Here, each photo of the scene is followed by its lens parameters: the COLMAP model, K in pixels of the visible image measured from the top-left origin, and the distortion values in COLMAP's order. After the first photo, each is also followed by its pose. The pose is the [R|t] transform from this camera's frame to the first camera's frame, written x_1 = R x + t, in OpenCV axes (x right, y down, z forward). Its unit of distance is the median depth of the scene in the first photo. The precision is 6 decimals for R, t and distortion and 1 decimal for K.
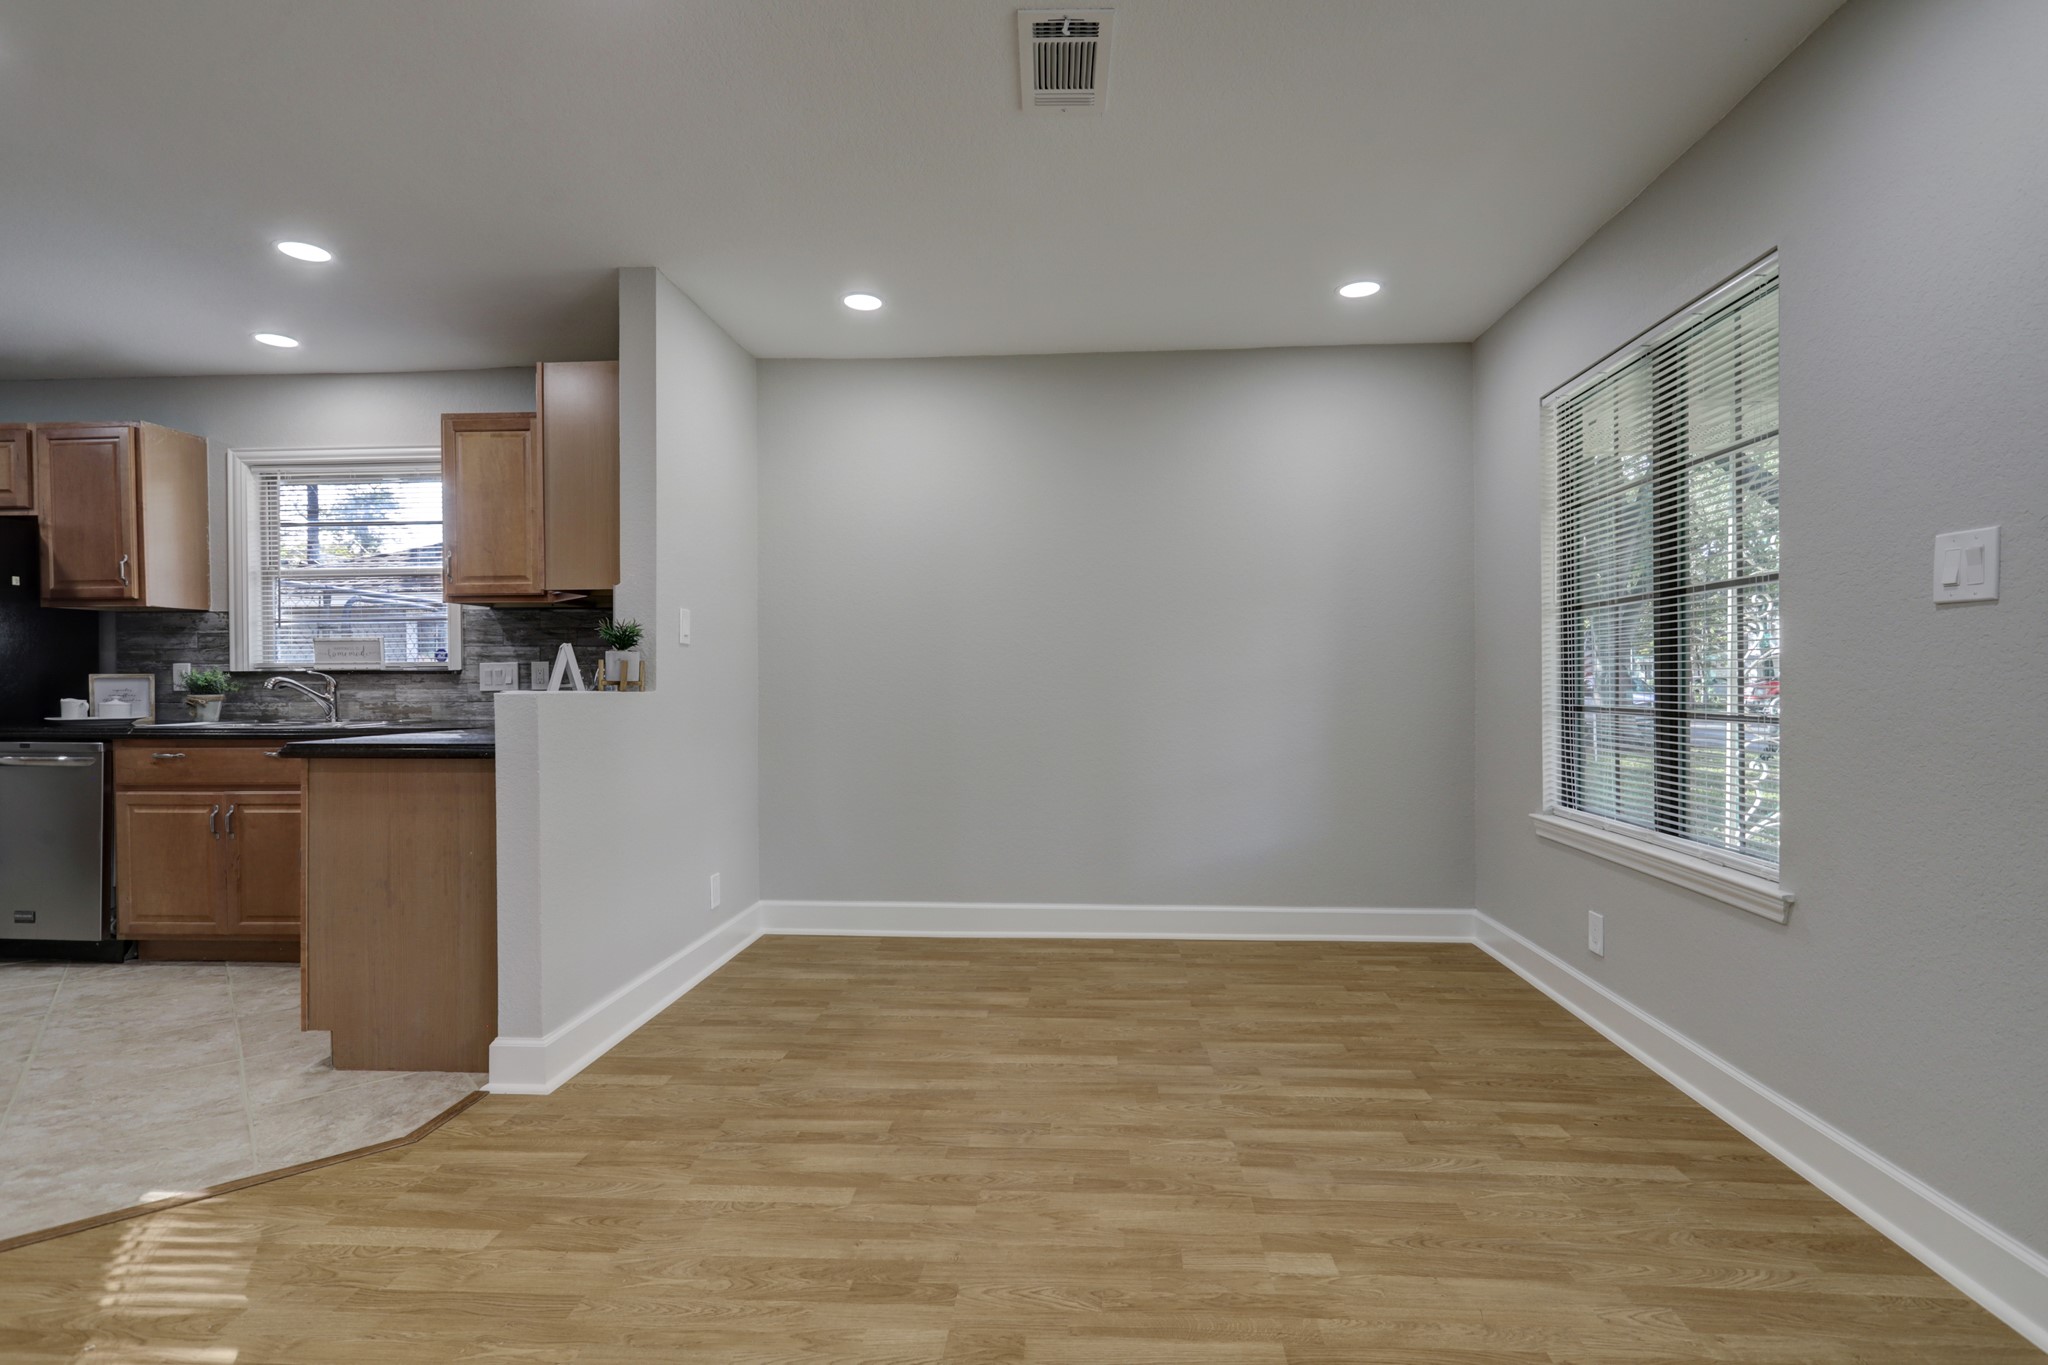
lens RADIAL K [[1001.6, 0, 1059.8], [0, 1001.6, 683.4], [0, 0, 1]] dist [0.004731, 0.001035]
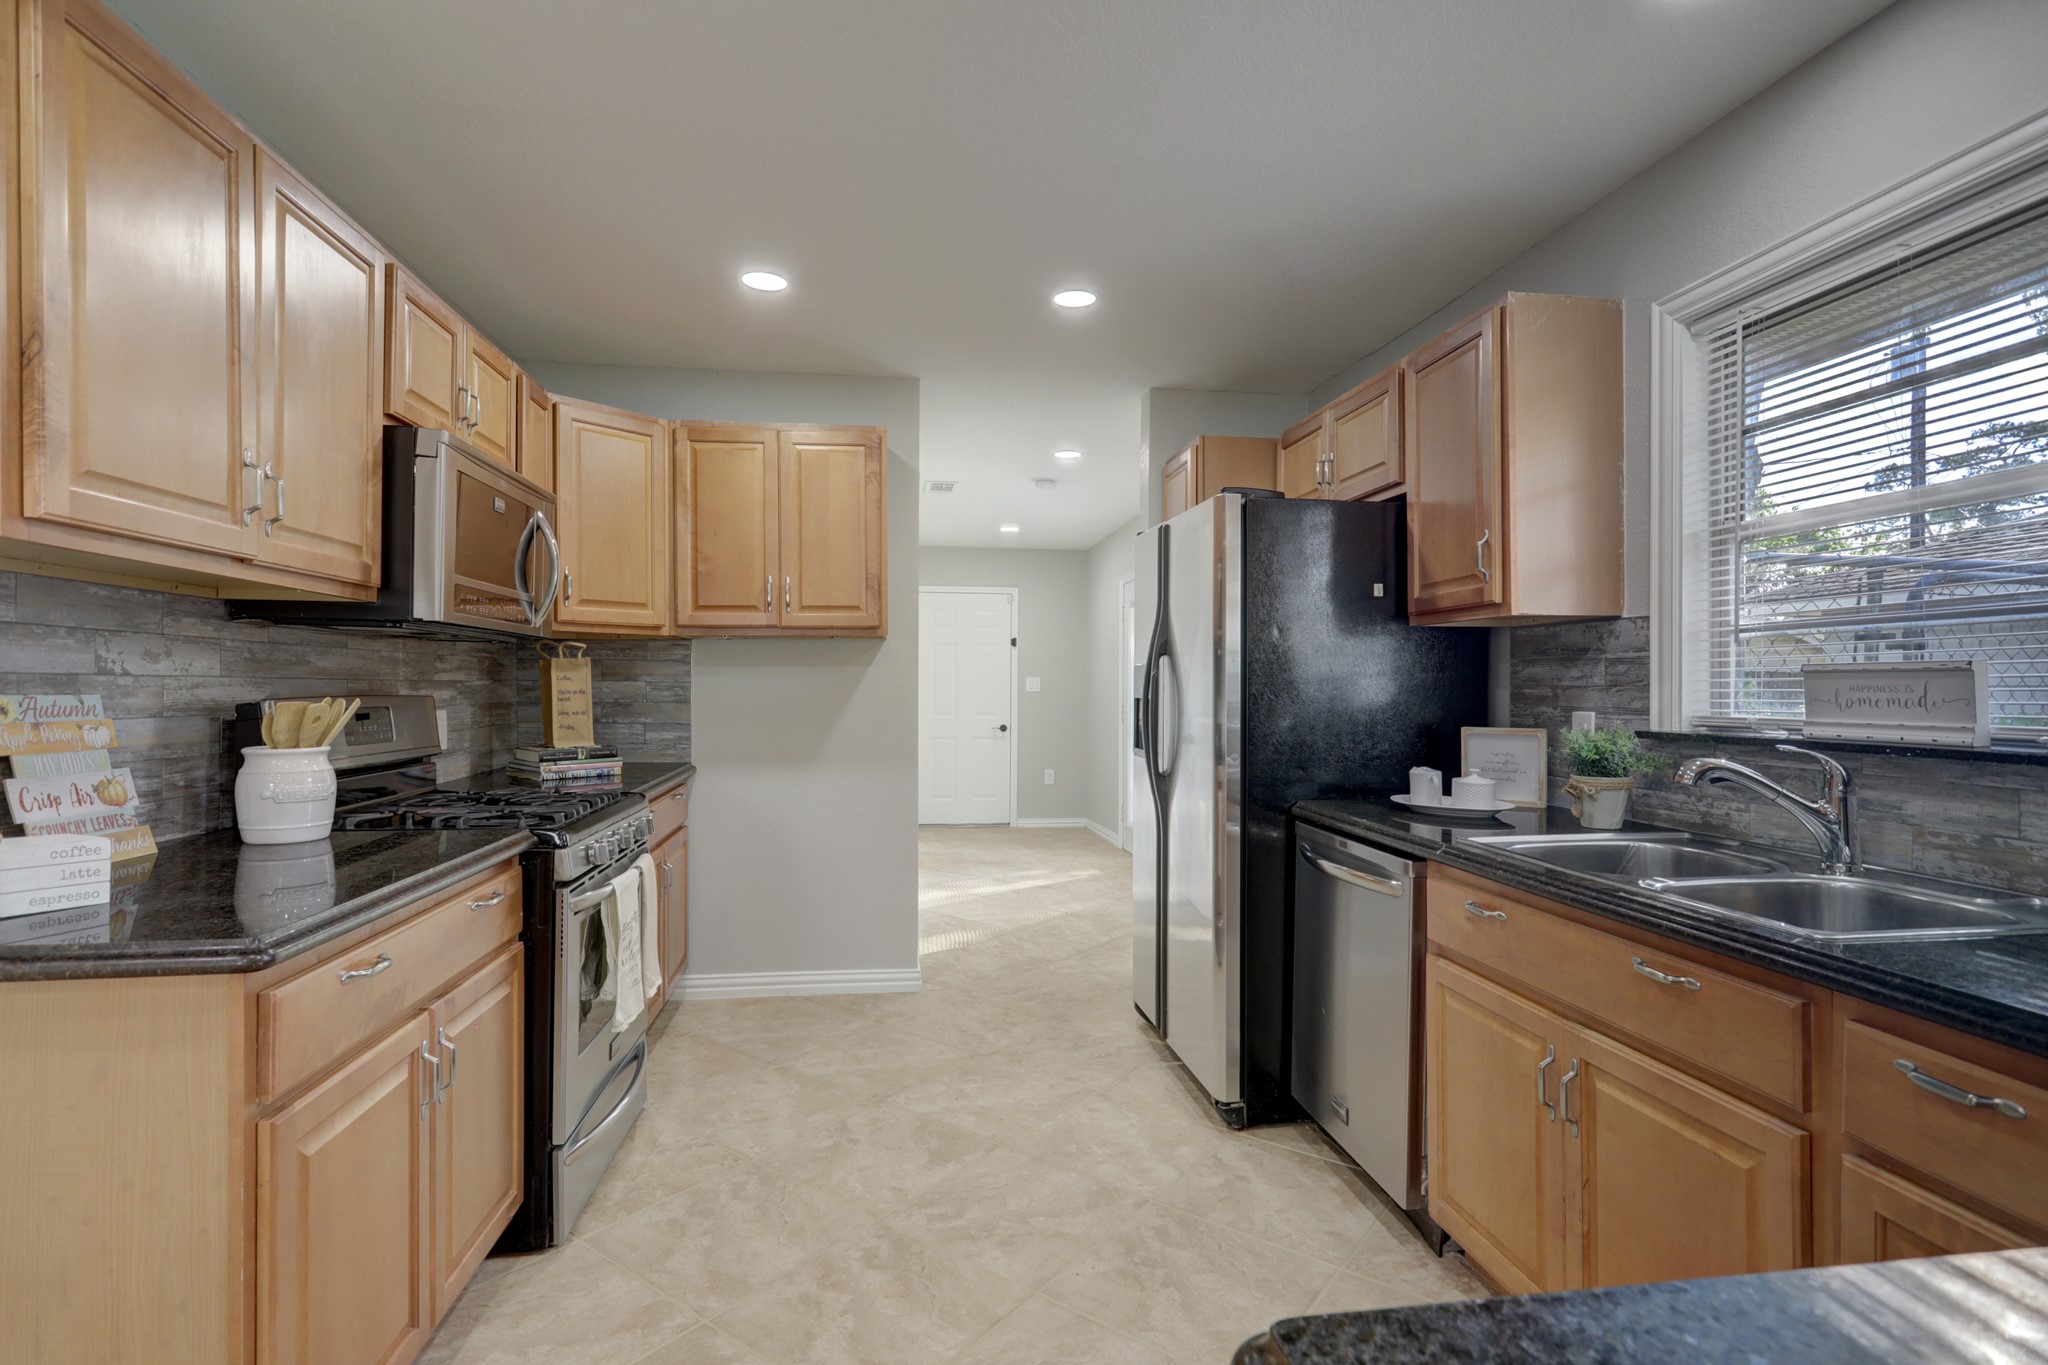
lens RADIAL K [[1001.6, 0, 1031.4], [0, 1001.6, 682.6], [0, 0, 1]] dist [0.004731, 0.001035]
pose [[0.199319, -0.000012, -0.979935, -0.395545], [-0.006047, 0.999981, -0.001242, -0.035355], [0.979916, 0.006174, 0.199315, 0.605586]]
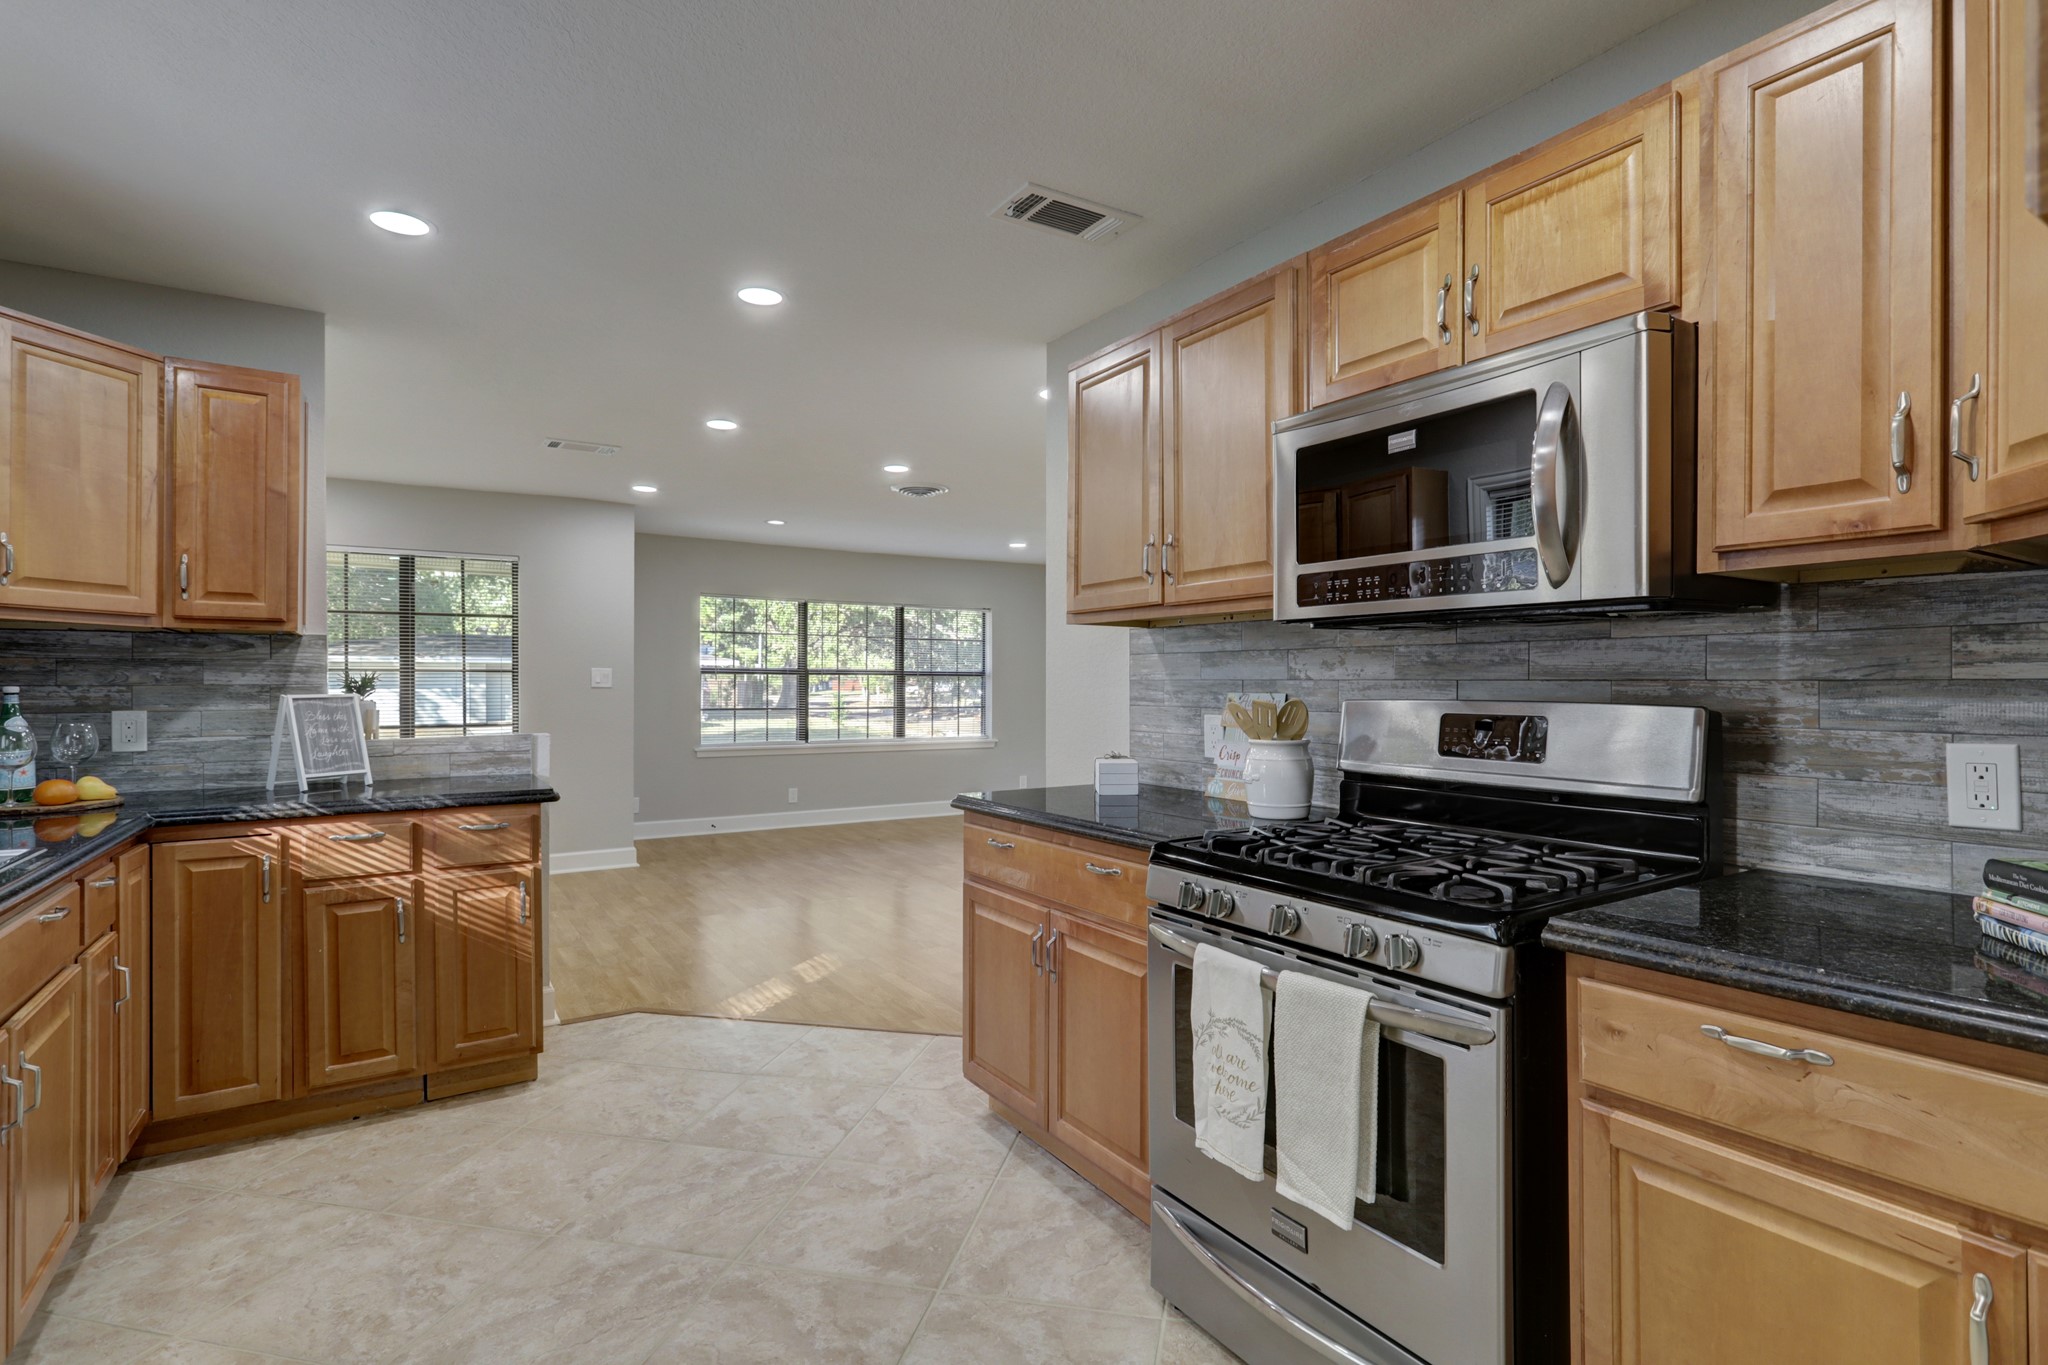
lens RADIAL K [[1001.6, 0, 1026.2], [0, 1001.6, 685.9], [0, 0, 1]] dist [0.004731, 0.001035]
pose [[-0.587034, 0.001146, 0.809561, -1.283376], [0.004318, 0.999989, 0.001715, -0.034955], [-0.809551, 0.004503, -0.587033, 0.799472]]
